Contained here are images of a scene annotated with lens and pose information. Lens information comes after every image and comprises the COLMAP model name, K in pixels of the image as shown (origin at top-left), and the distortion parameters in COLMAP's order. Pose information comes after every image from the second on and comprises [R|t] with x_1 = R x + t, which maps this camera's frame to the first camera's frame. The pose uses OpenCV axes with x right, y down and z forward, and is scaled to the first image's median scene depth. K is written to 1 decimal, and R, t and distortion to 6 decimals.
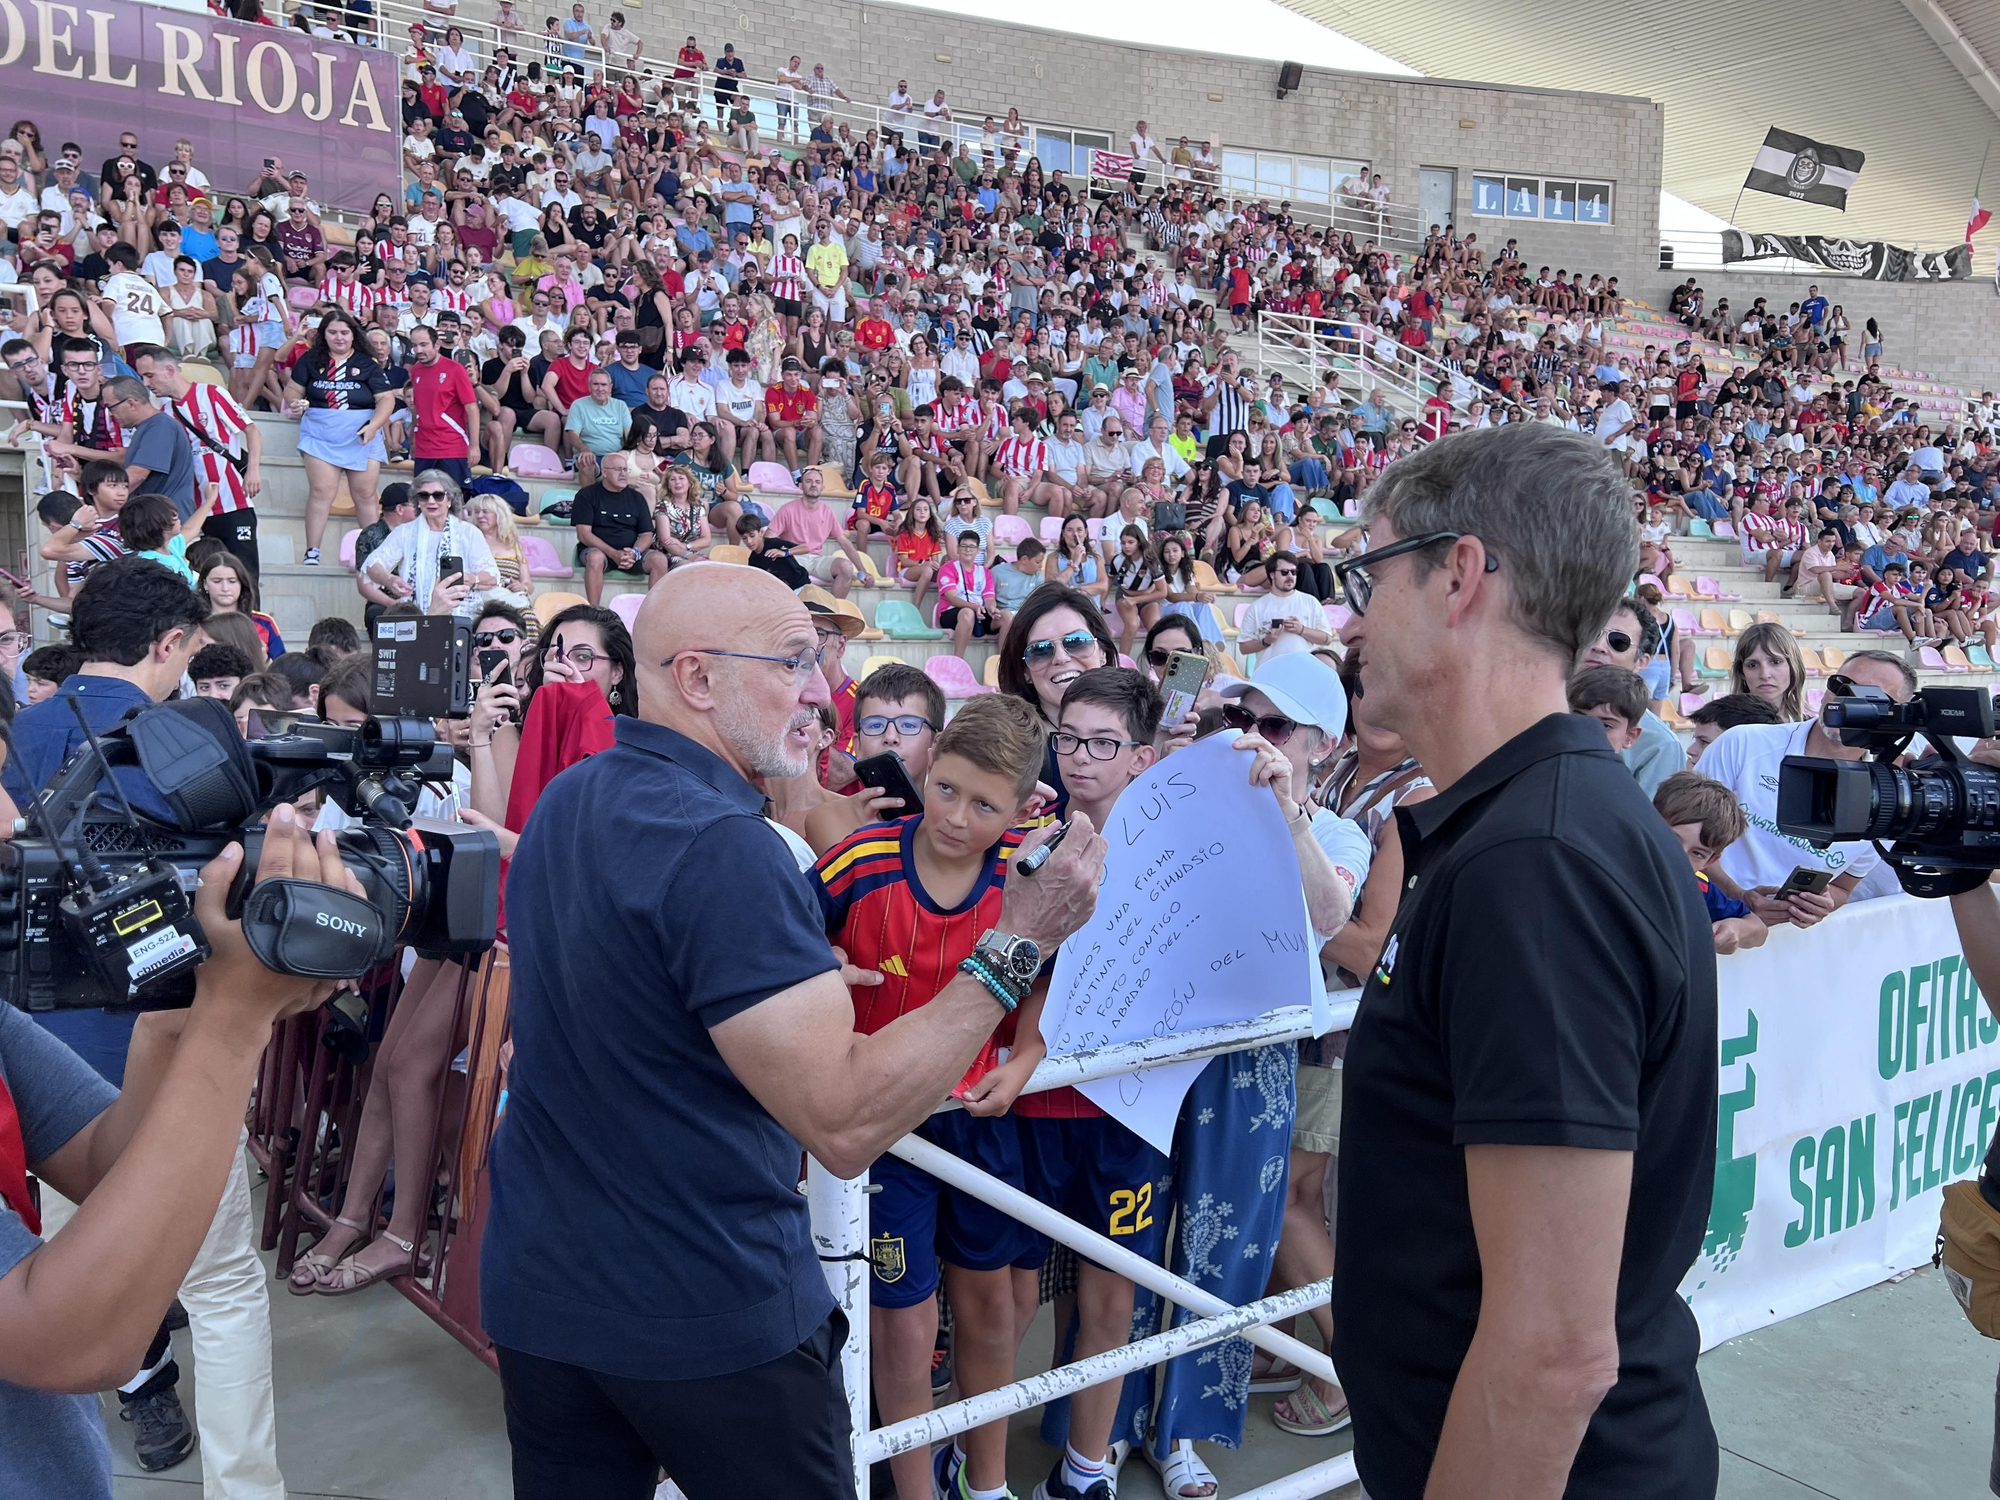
lens RADIAL K [[1505.9, 0, 1000.5], [0, 1505.9, 743.4], [0, 0, 1]] dist [0.060743, -0.076399]
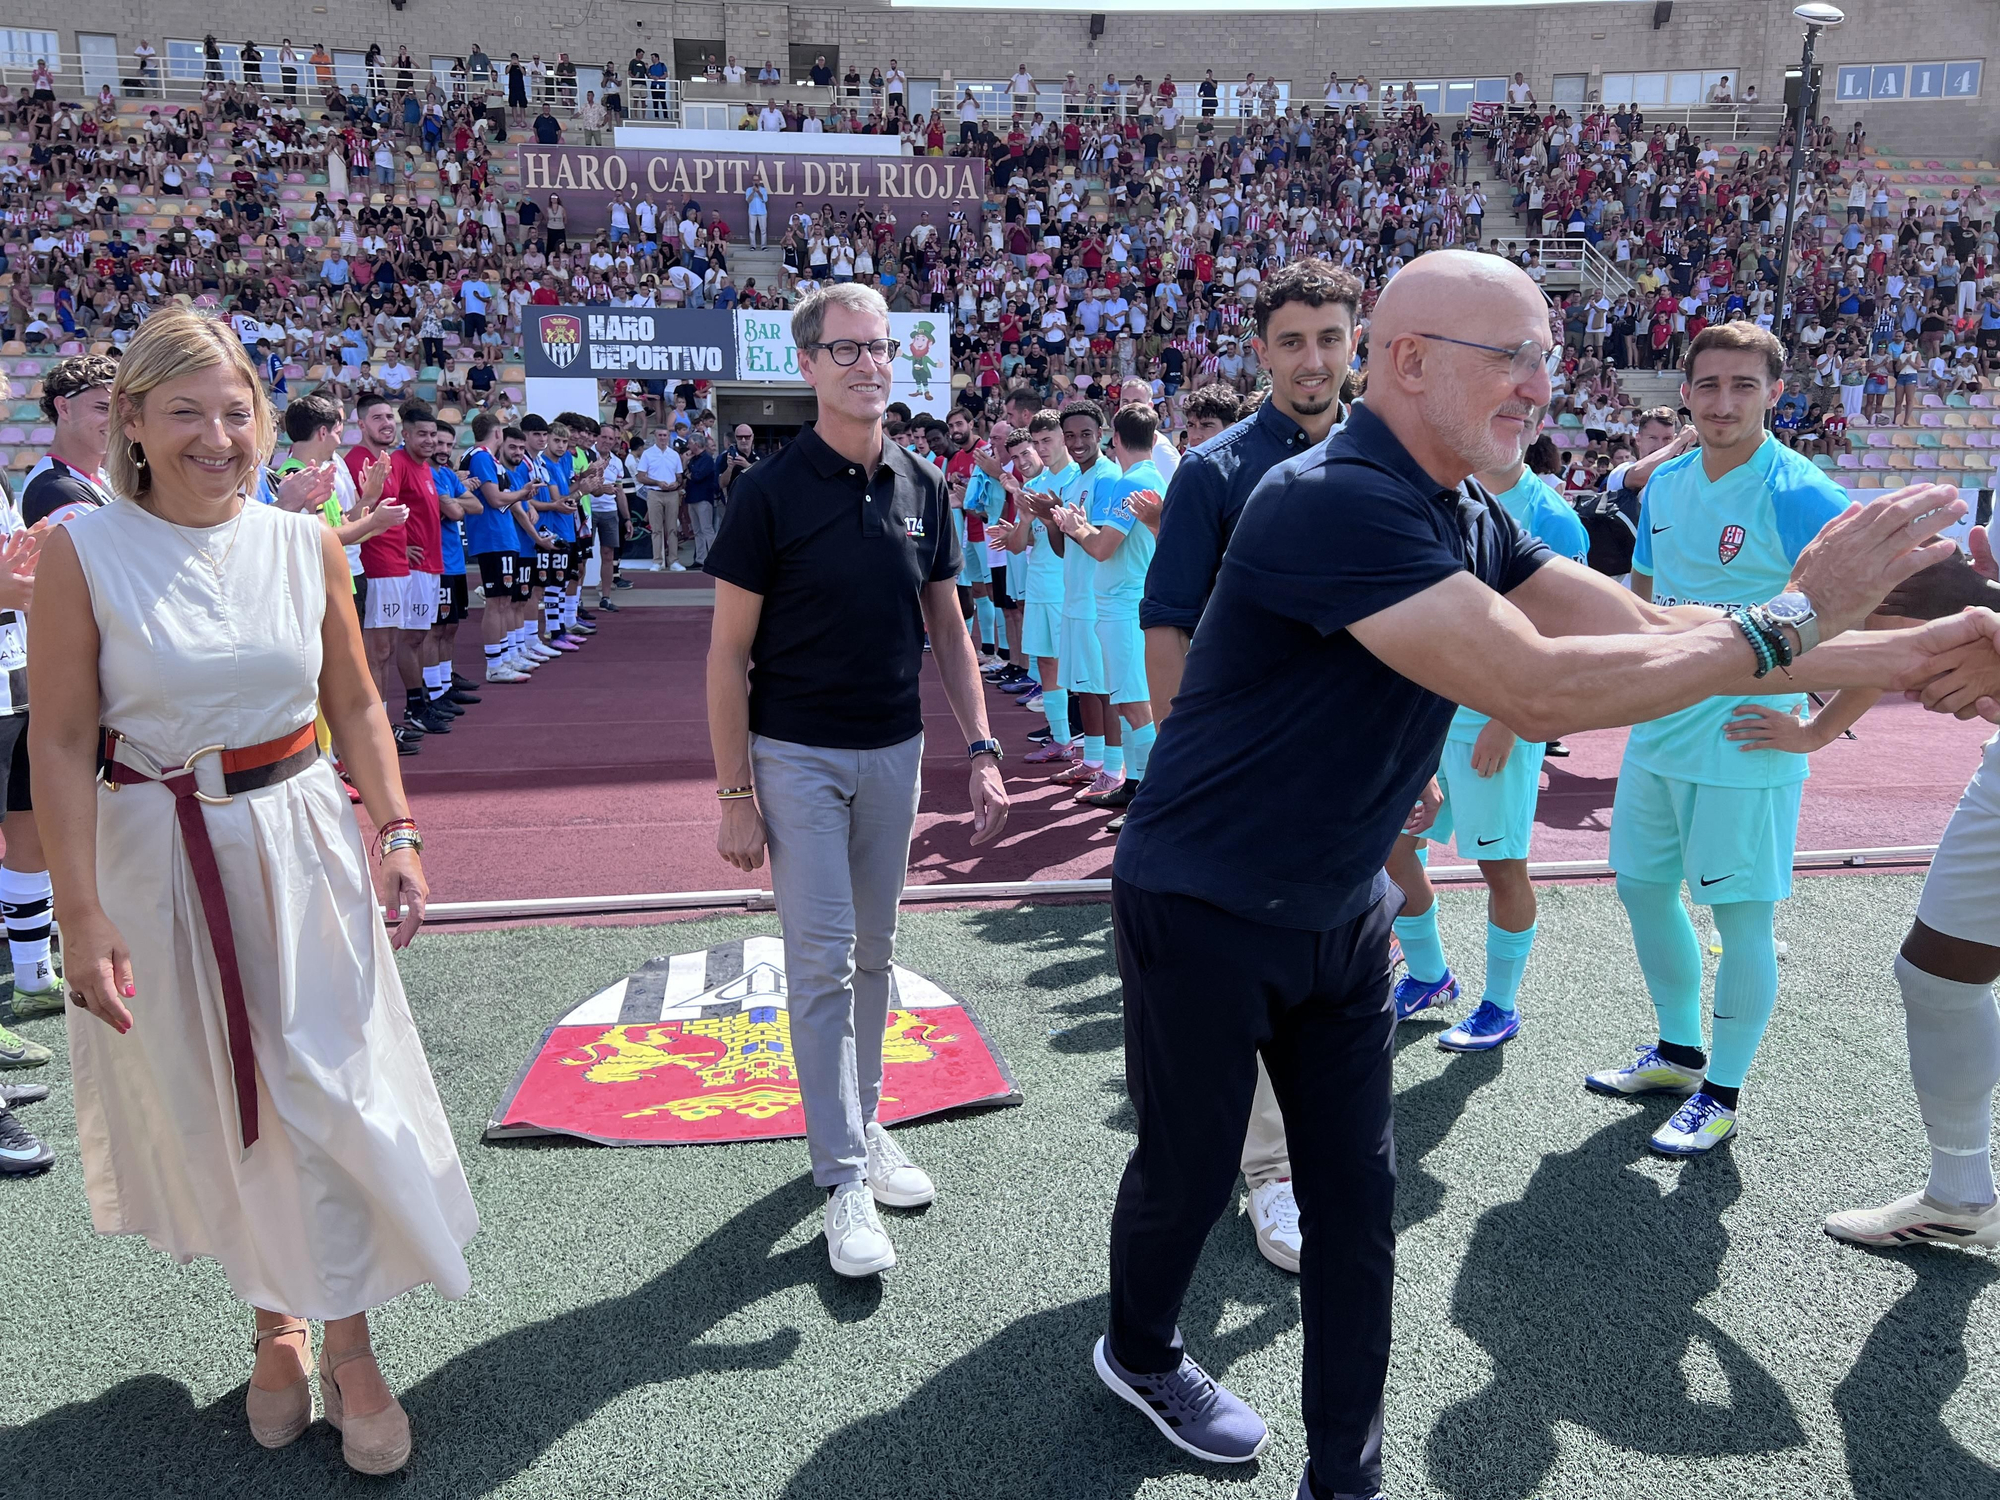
lens RADIAL K [[1519.3, 0, 980.6], [0, 1519.3, 767.3], [0, 0, 1]] dist [0.052532, -0.058569]
pose [[0.887565, 0.090774, -0.451652, 0.602837], [-0.034784, 0.990801, 0.130778, 0.084458], [0.459368, -0.100363, 0.882558, -0.890716]]
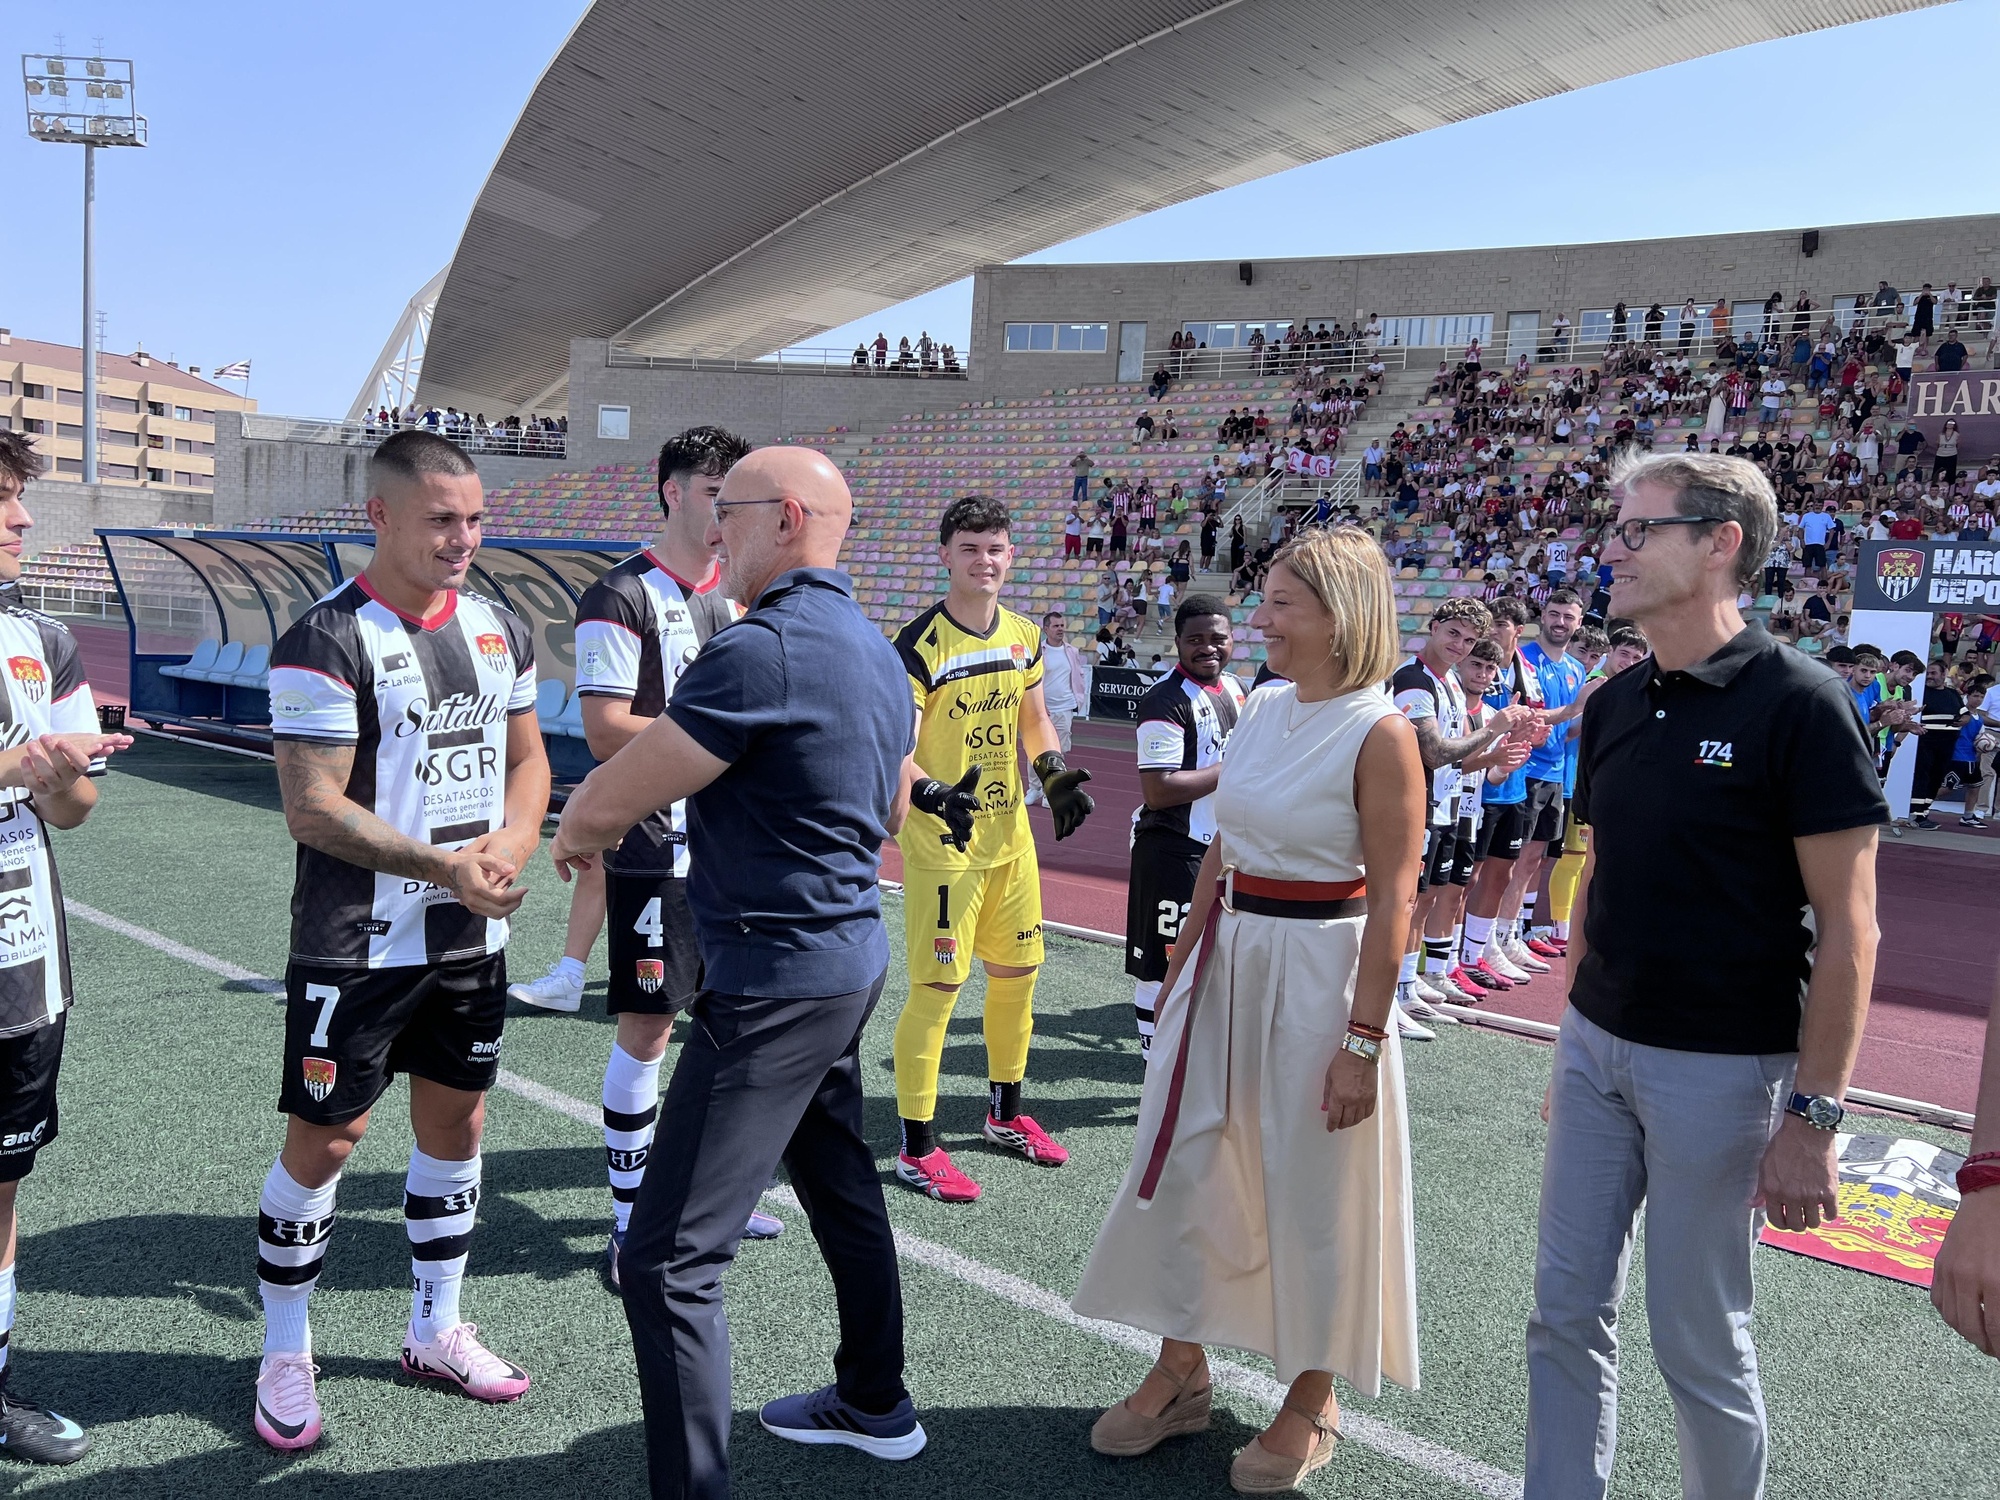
lens RADIAL K [[1519.3, 0, 980.6], [0, 1519.3, 767.3], [0, 0, 1]] dist [0.052532, -0.058569]
pose [[0.271833, 0.101347, -0.956993, 0.676067], [-0.137706, 0.988302, 0.065547, 0.087918], [0.952441, 0.113966, 0.282609, -0.933307]]
